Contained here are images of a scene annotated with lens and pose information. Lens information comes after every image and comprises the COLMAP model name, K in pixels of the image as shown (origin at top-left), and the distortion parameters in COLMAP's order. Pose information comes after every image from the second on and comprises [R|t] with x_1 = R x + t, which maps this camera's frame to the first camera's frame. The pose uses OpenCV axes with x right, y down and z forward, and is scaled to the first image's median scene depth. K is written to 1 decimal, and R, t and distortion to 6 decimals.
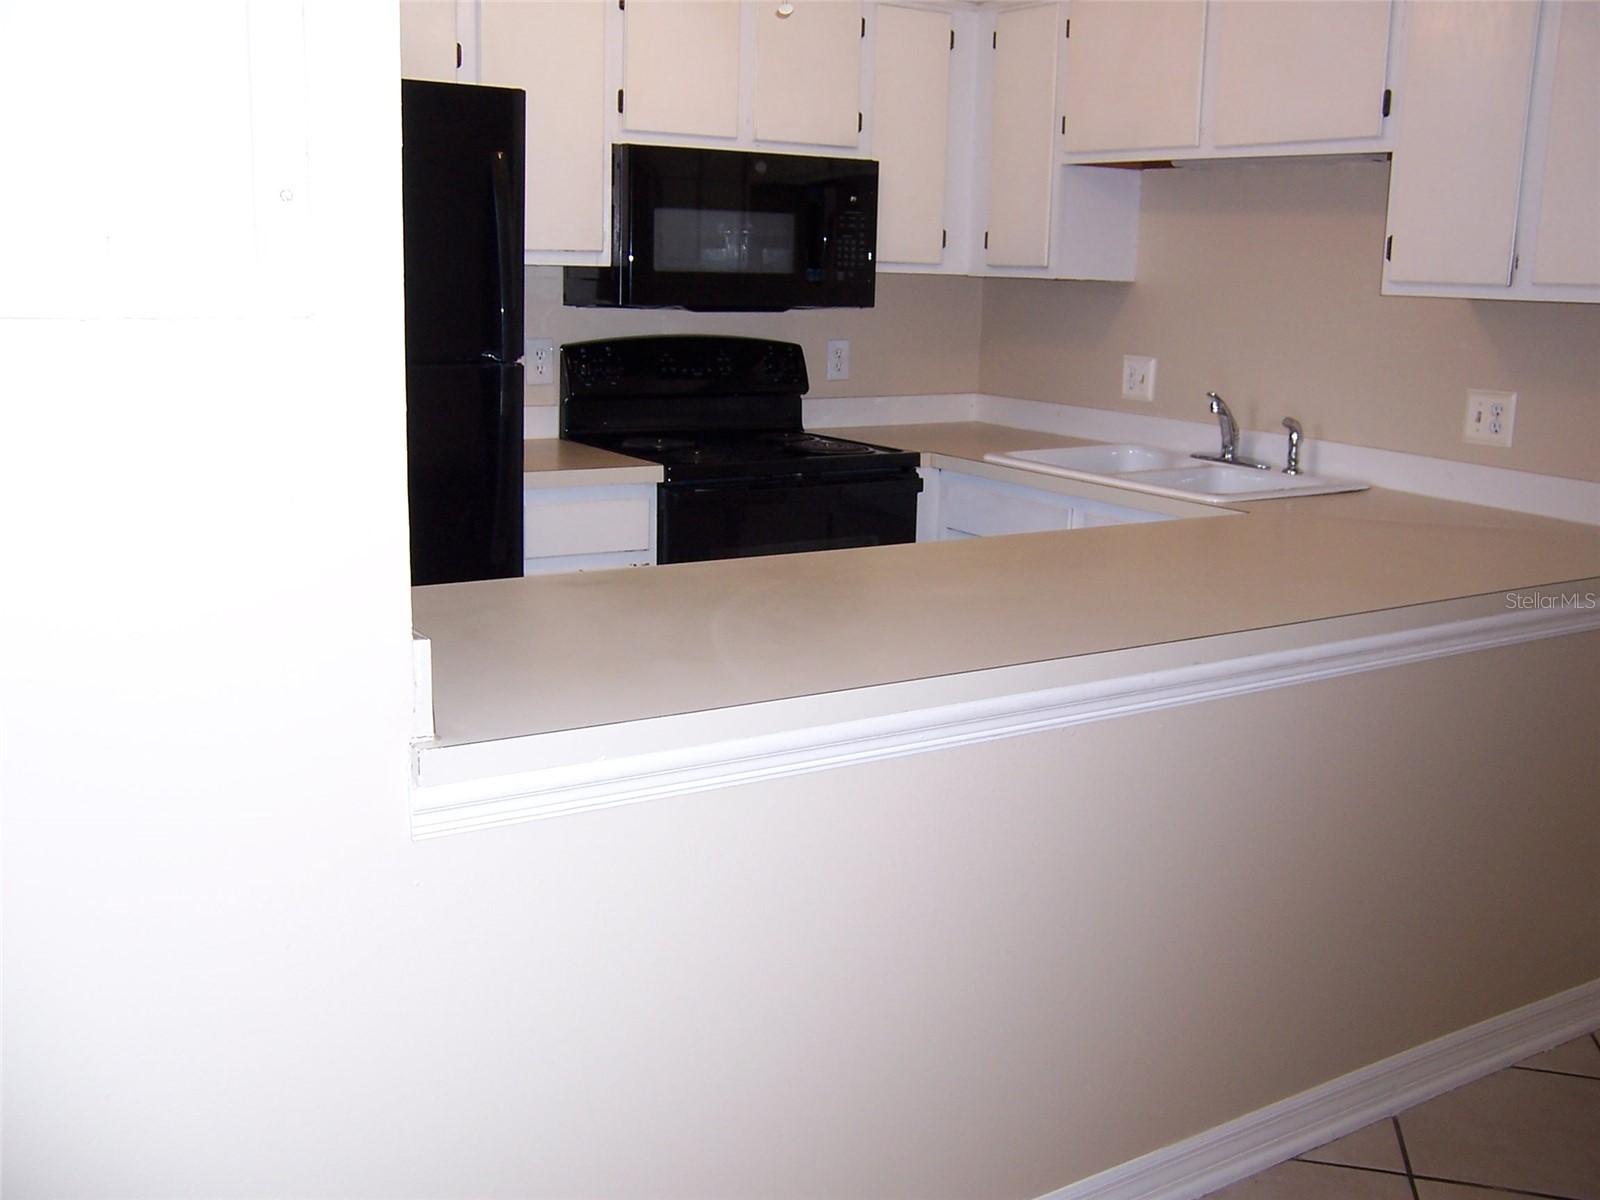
lens RADIAL K [[1579.0, 0, 804.6], [0, 1579.0, 590.5], [0, 0, 1]] dist [-0.149660, 0.235014]
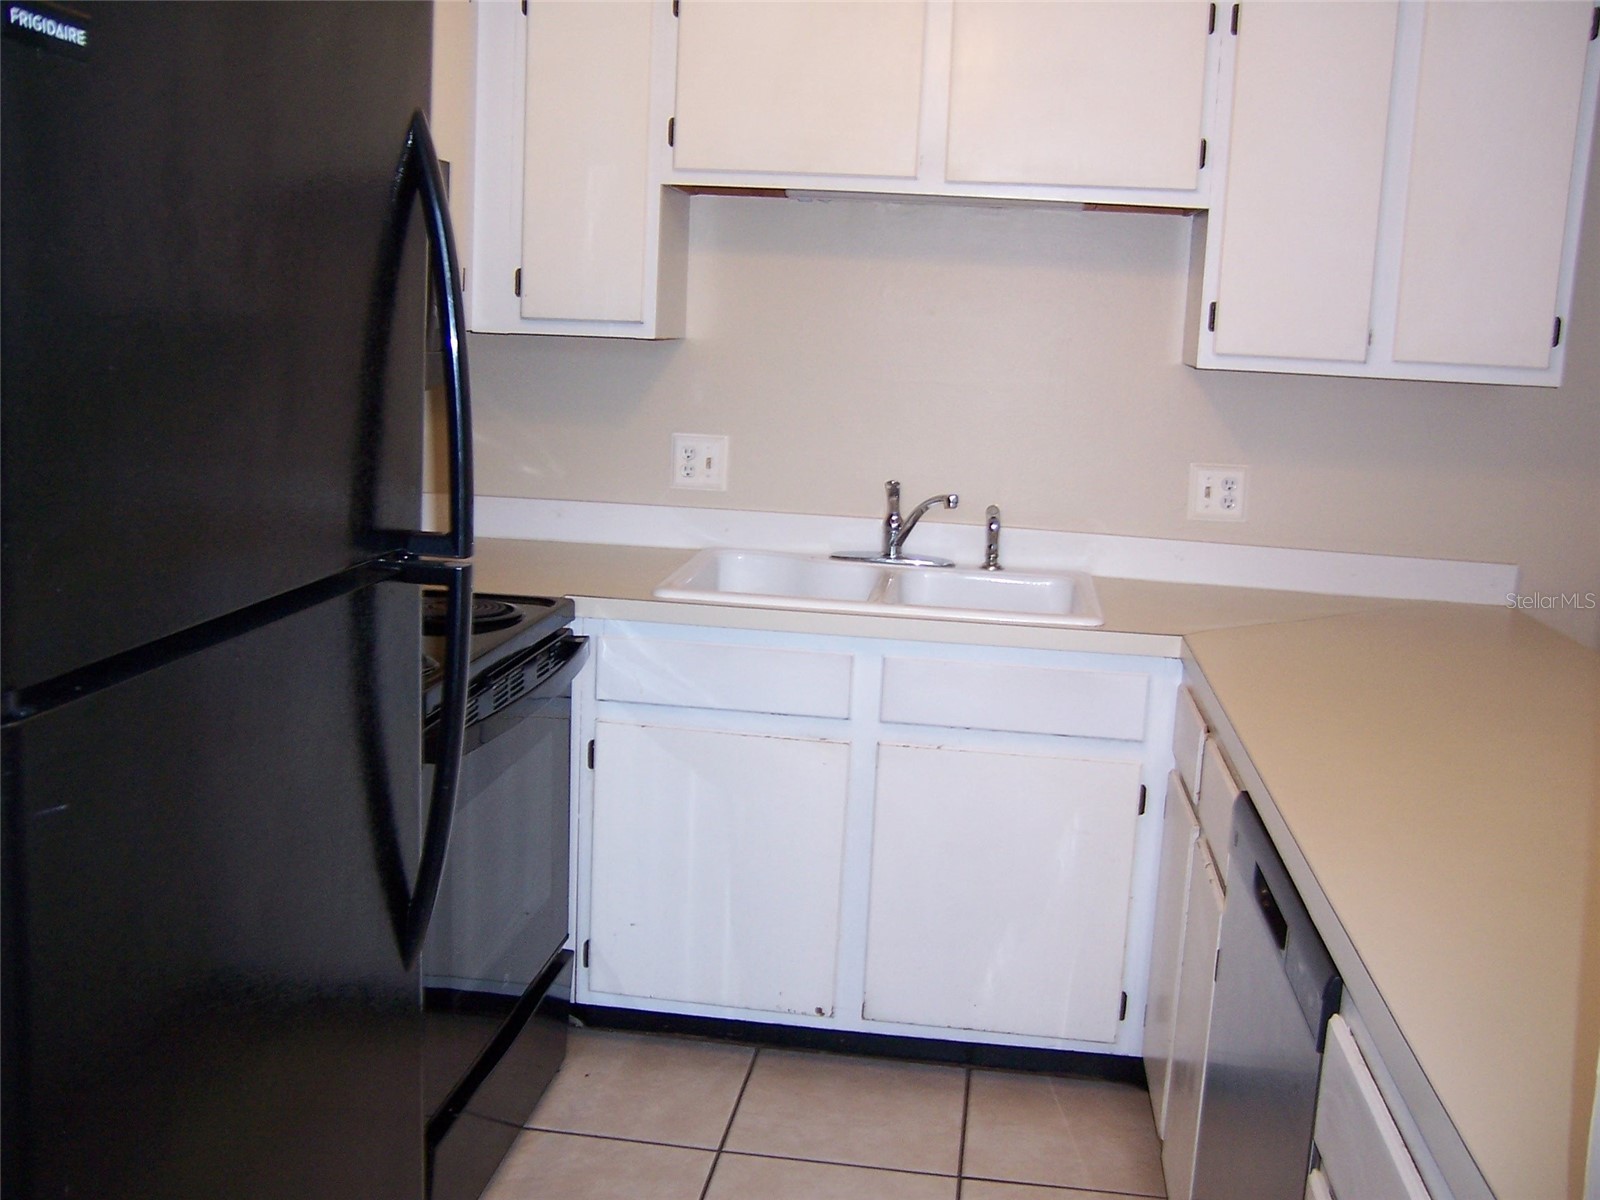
lens RADIAL K [[1579.0, 0, 804.6], [0, 1579.0, 590.5], [0, 0, 1]] dist [-0.149660, 0.235014]
pose [[0.640345, -0.125730, 0.757727, -0.372190], [0.129705, 0.990045, 0.054667, -0.113563], [-0.757056, 0.063275, 0.650278, 0.475064]]
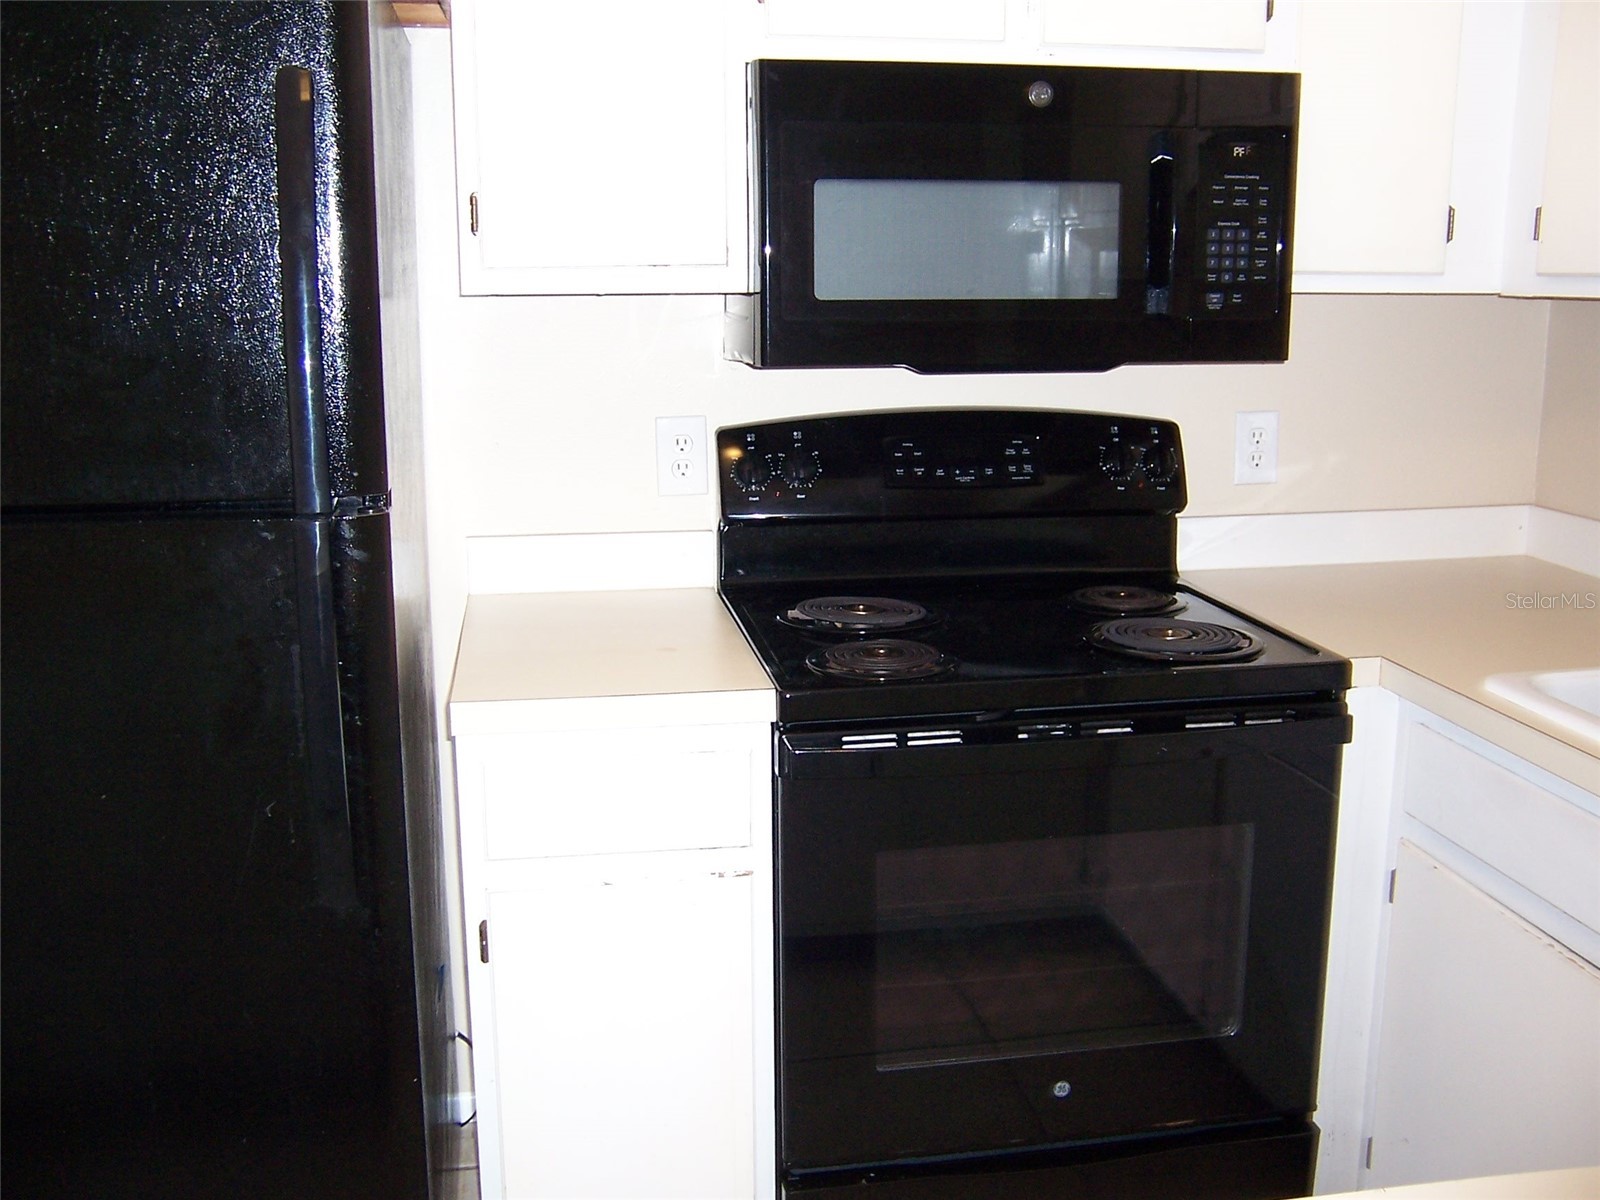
lens RADIAL K [[1579.0, 0, 804.6], [0, 1579.0, 590.5], [0, 0, 1]] dist [-0.149660, 0.235014]
pose [[0.922190, 0.049798, -0.383517, 0.100040], [-0.050508, 0.998690, 0.008226, -0.103661], [0.383424, 0.011785, 0.923497, 0.479772]]
